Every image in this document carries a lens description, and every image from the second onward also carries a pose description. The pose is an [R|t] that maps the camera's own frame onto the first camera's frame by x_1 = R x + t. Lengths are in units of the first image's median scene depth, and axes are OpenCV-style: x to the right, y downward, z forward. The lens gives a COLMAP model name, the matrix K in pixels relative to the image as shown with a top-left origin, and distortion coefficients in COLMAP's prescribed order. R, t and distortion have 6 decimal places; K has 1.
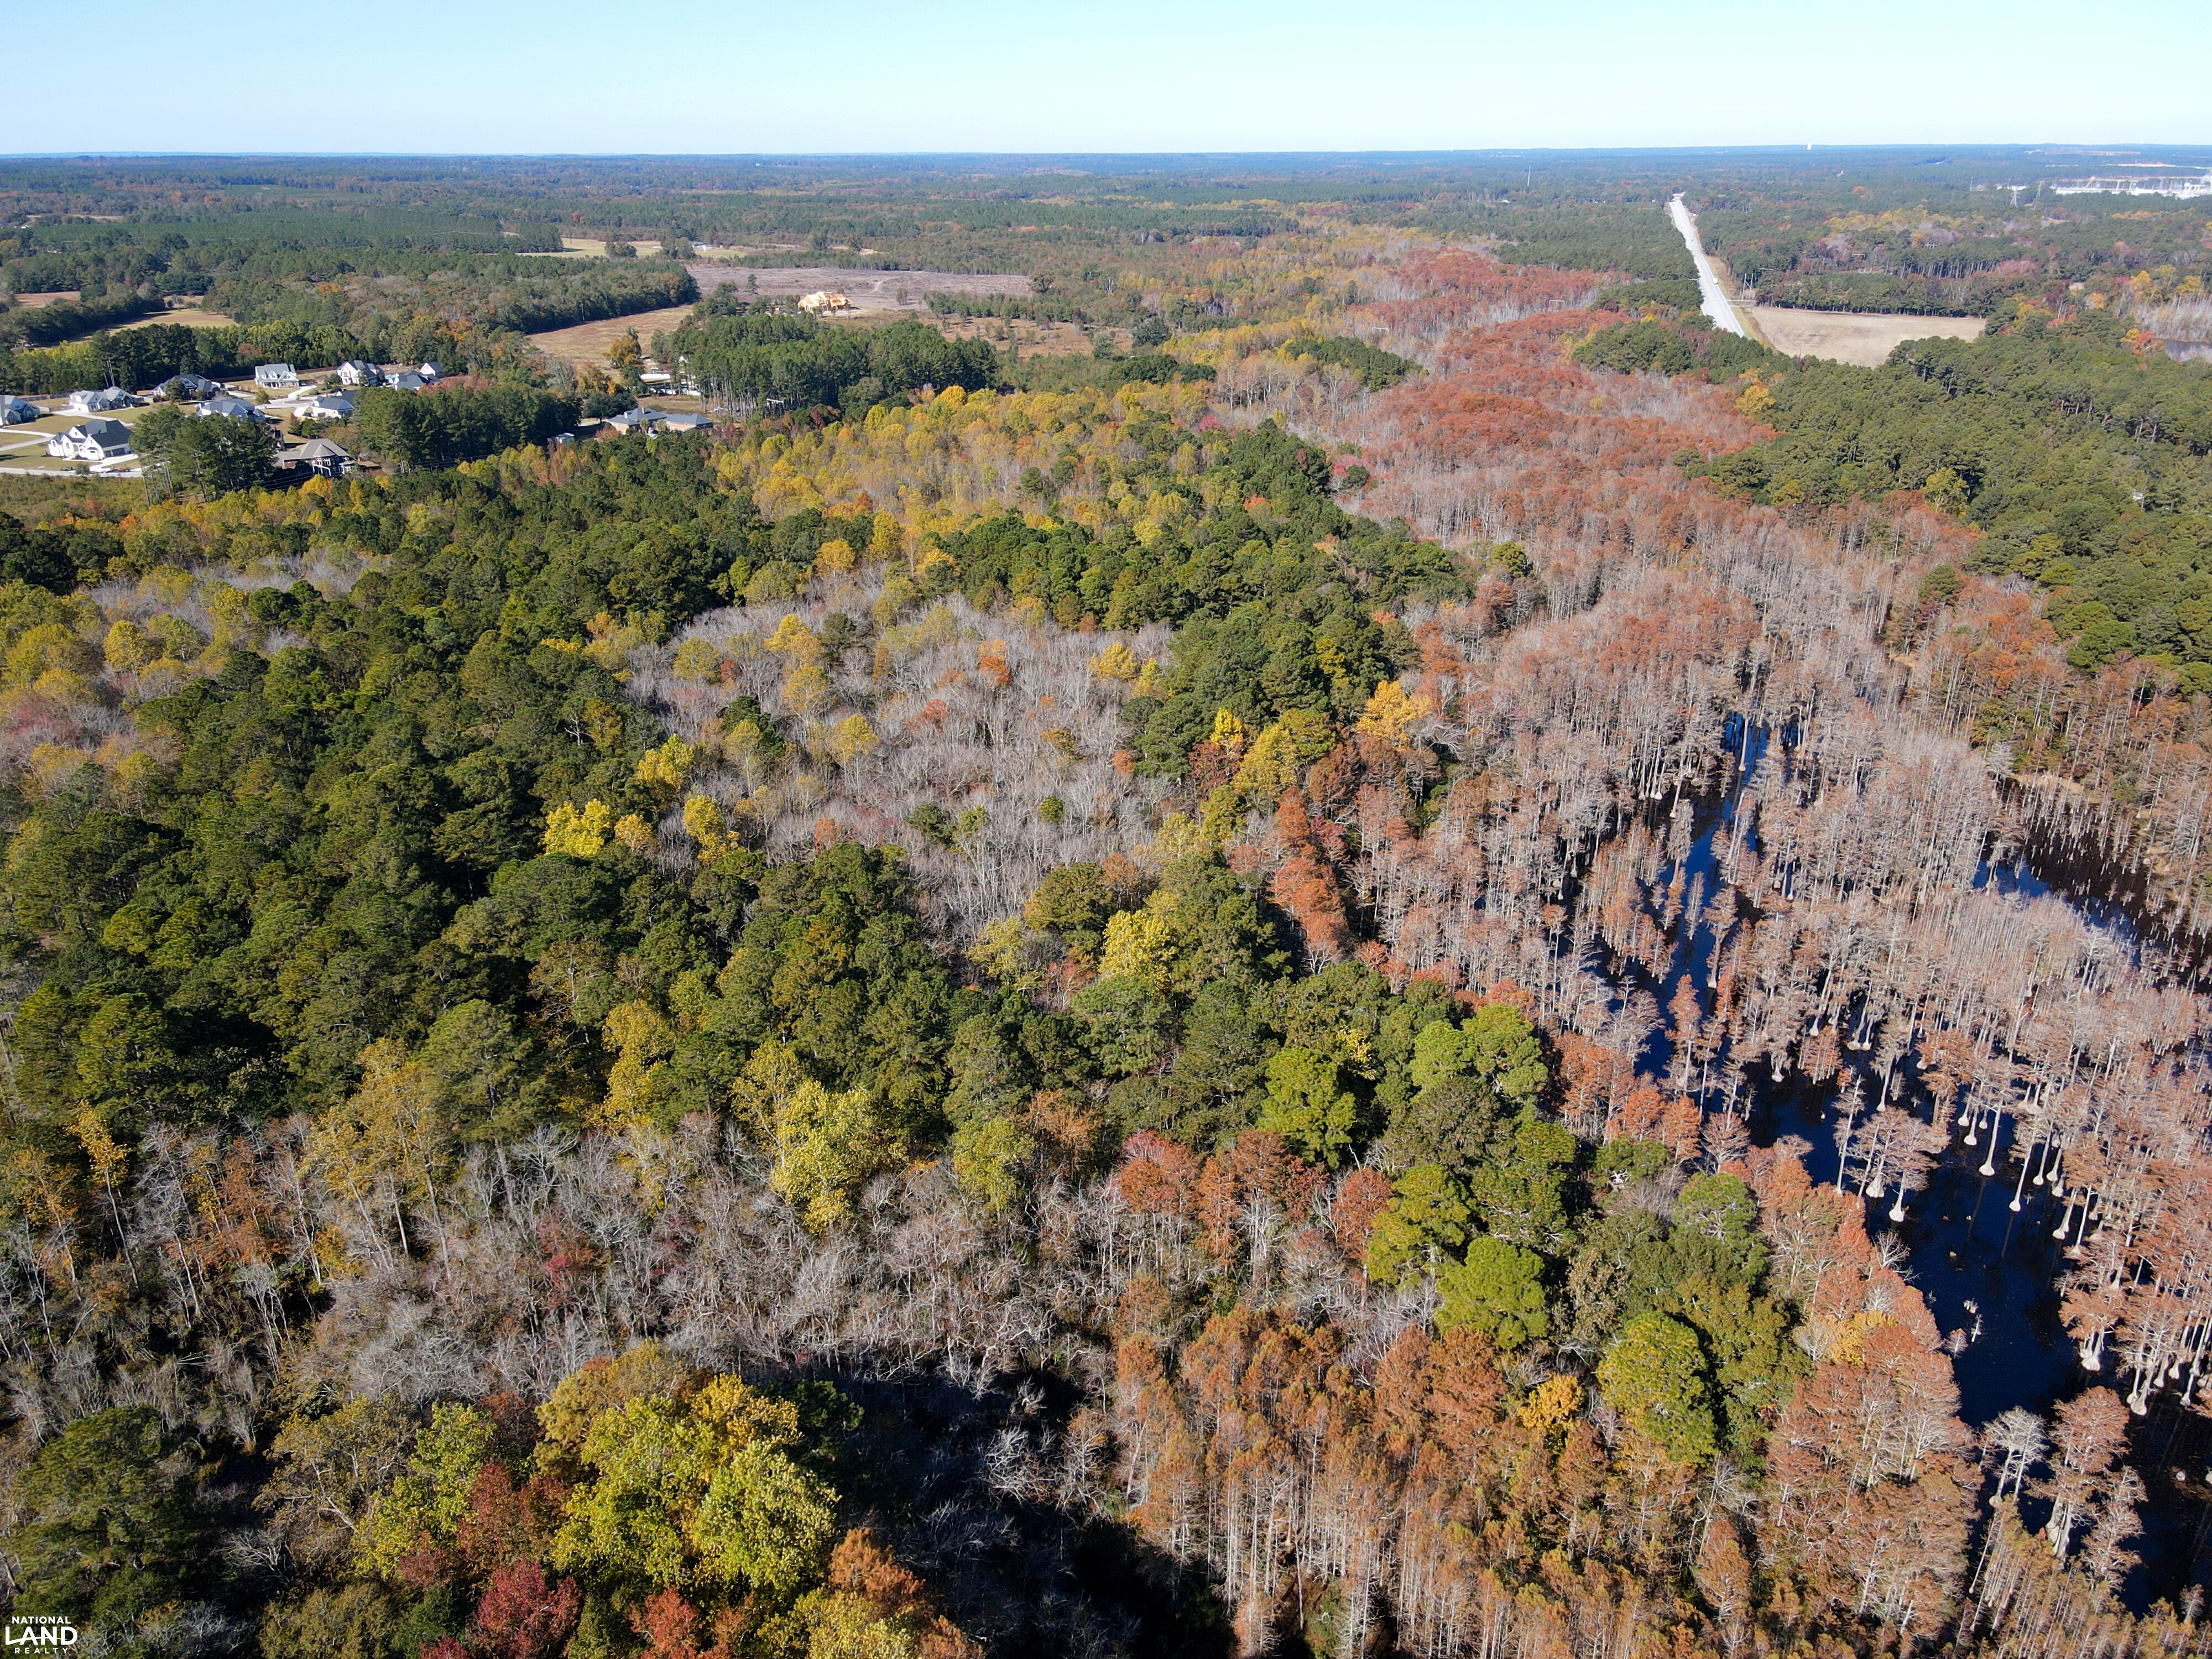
lens RADIAL K [[1646.1, 0, 1106.0], [0, 1646.1, 829.5], [0, 0, 1]] dist [-0.003878, 0.046900]
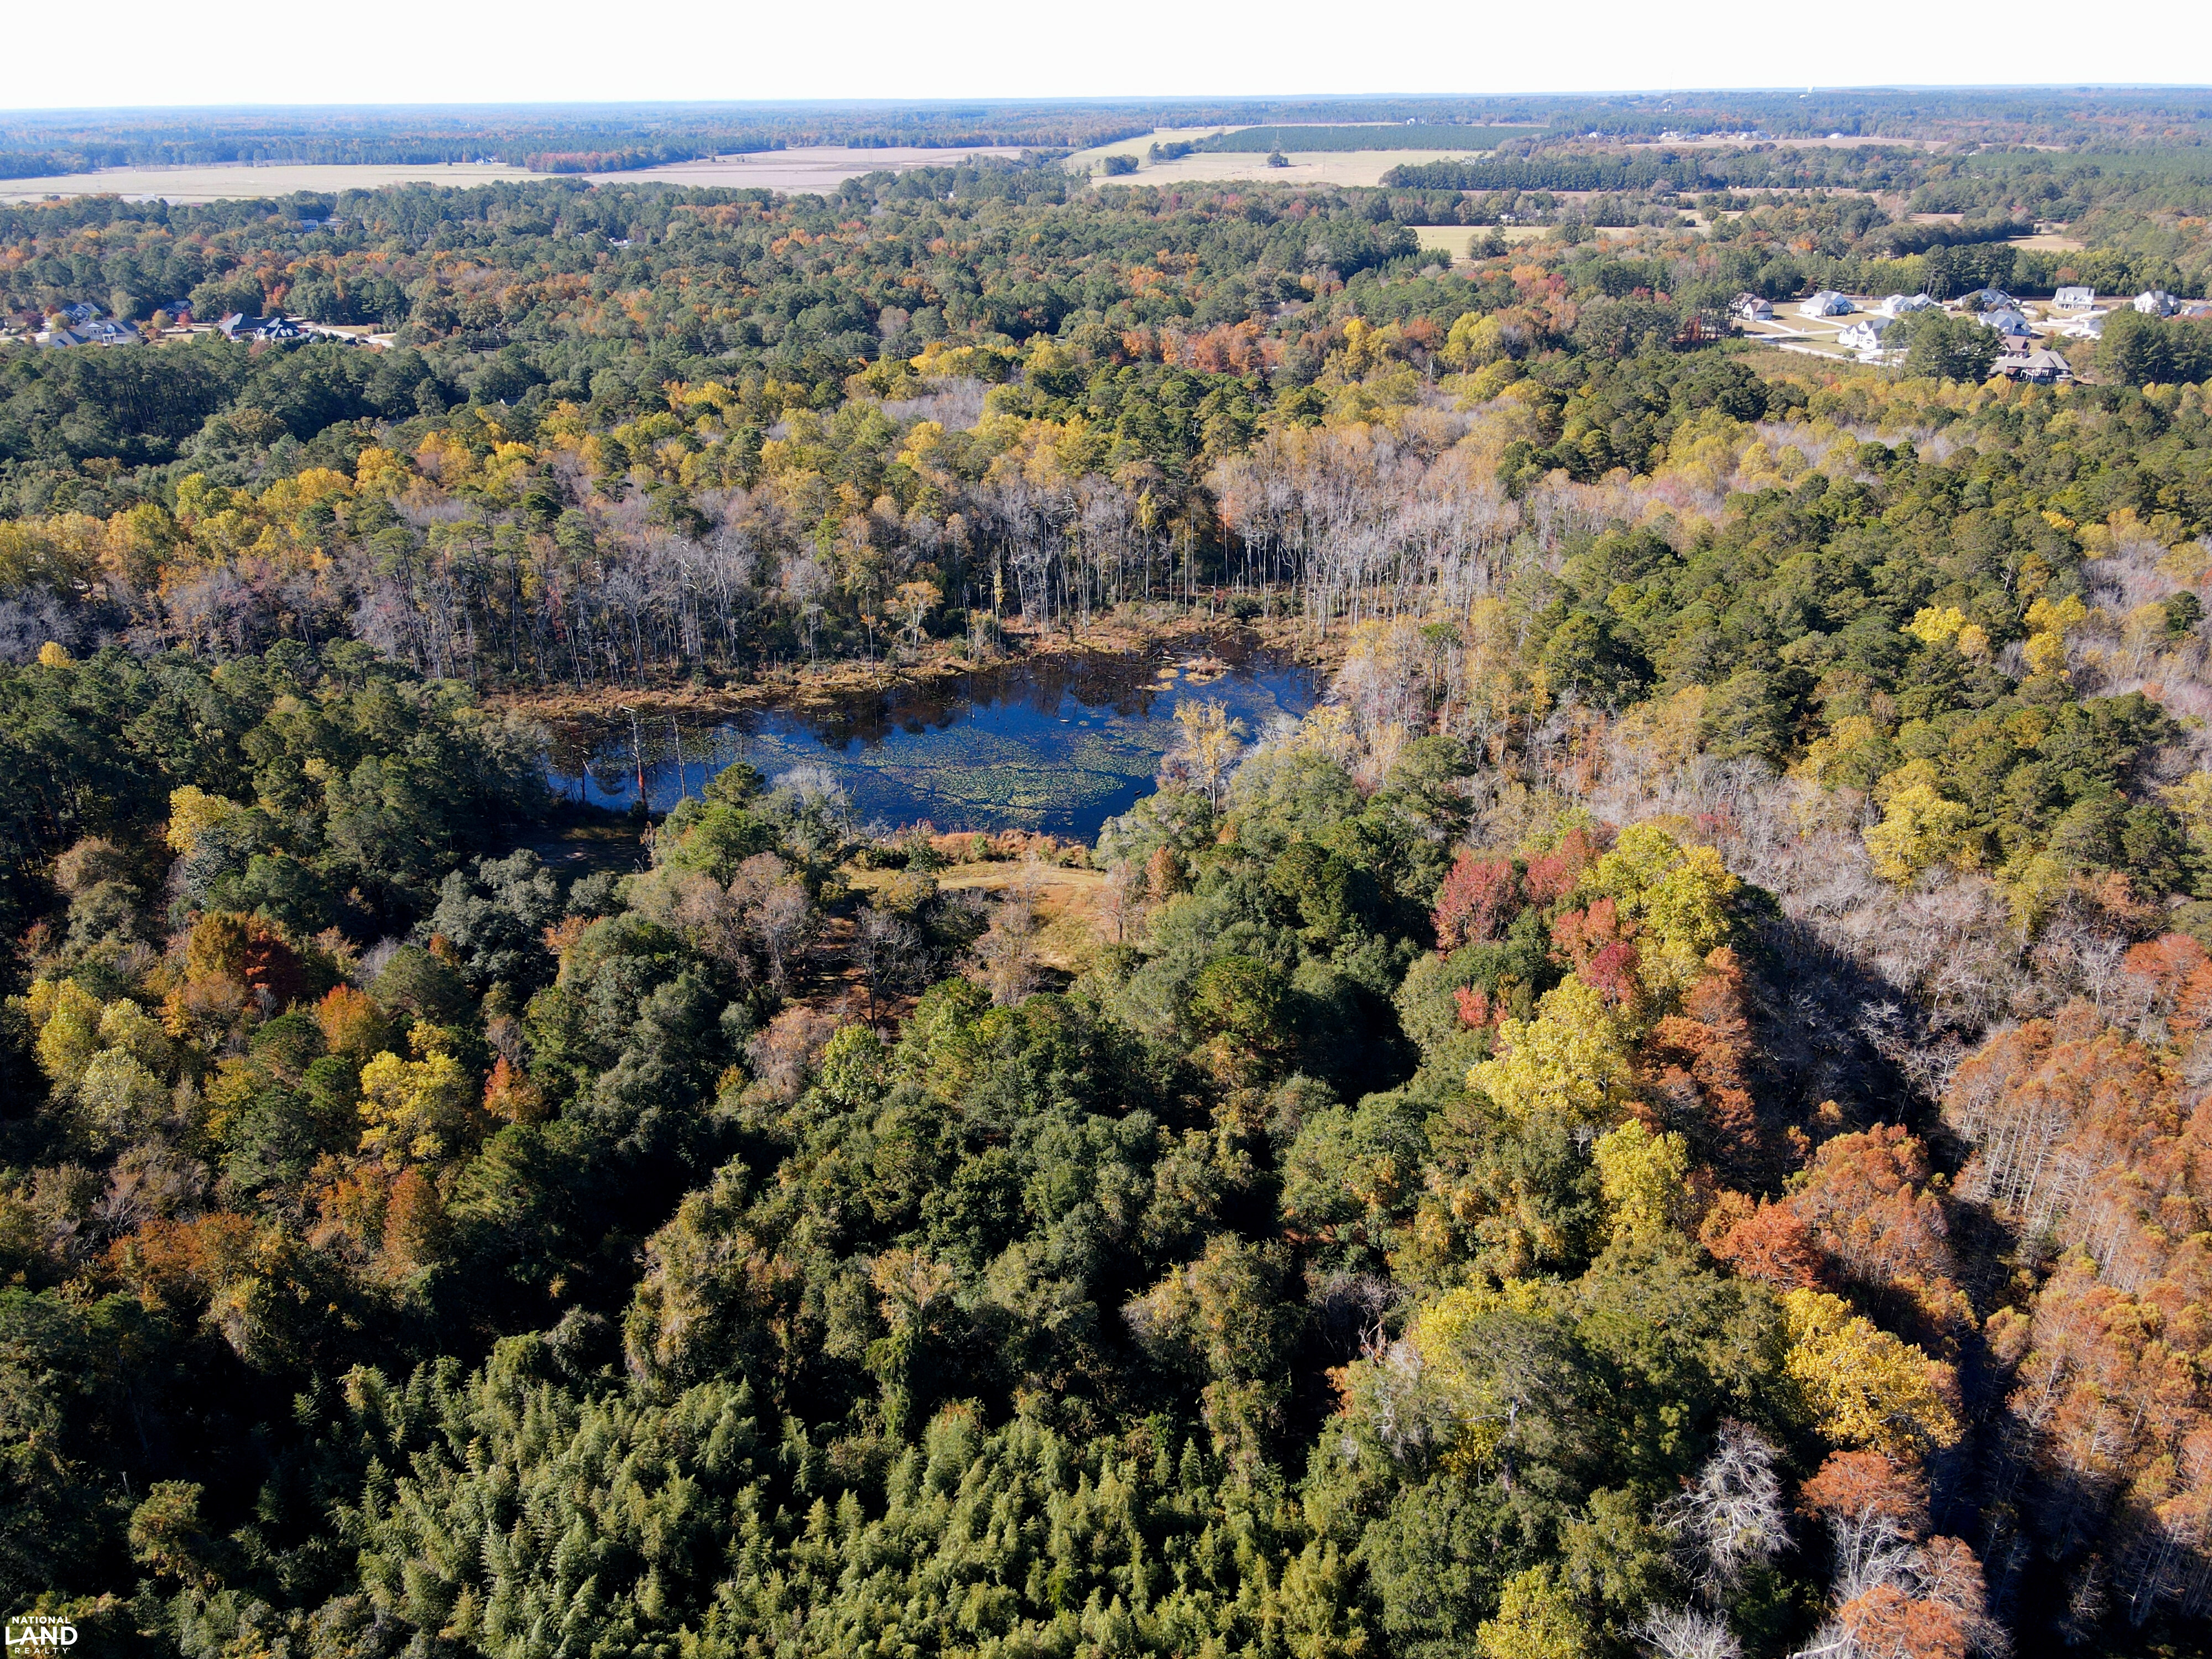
lens RADIAL K [[1646.1, 0, 1106.0], [0, 1646.1, 829.5], [0, 0, 1]] dist [-0.003878, 0.046900]
pose [[0.523539, 0.353177, -0.775353, 0.191322], [-0.325683, 0.923883, 0.200924, 0.047116], [0.787298, 0.147328, 0.598713, -0.124655]]
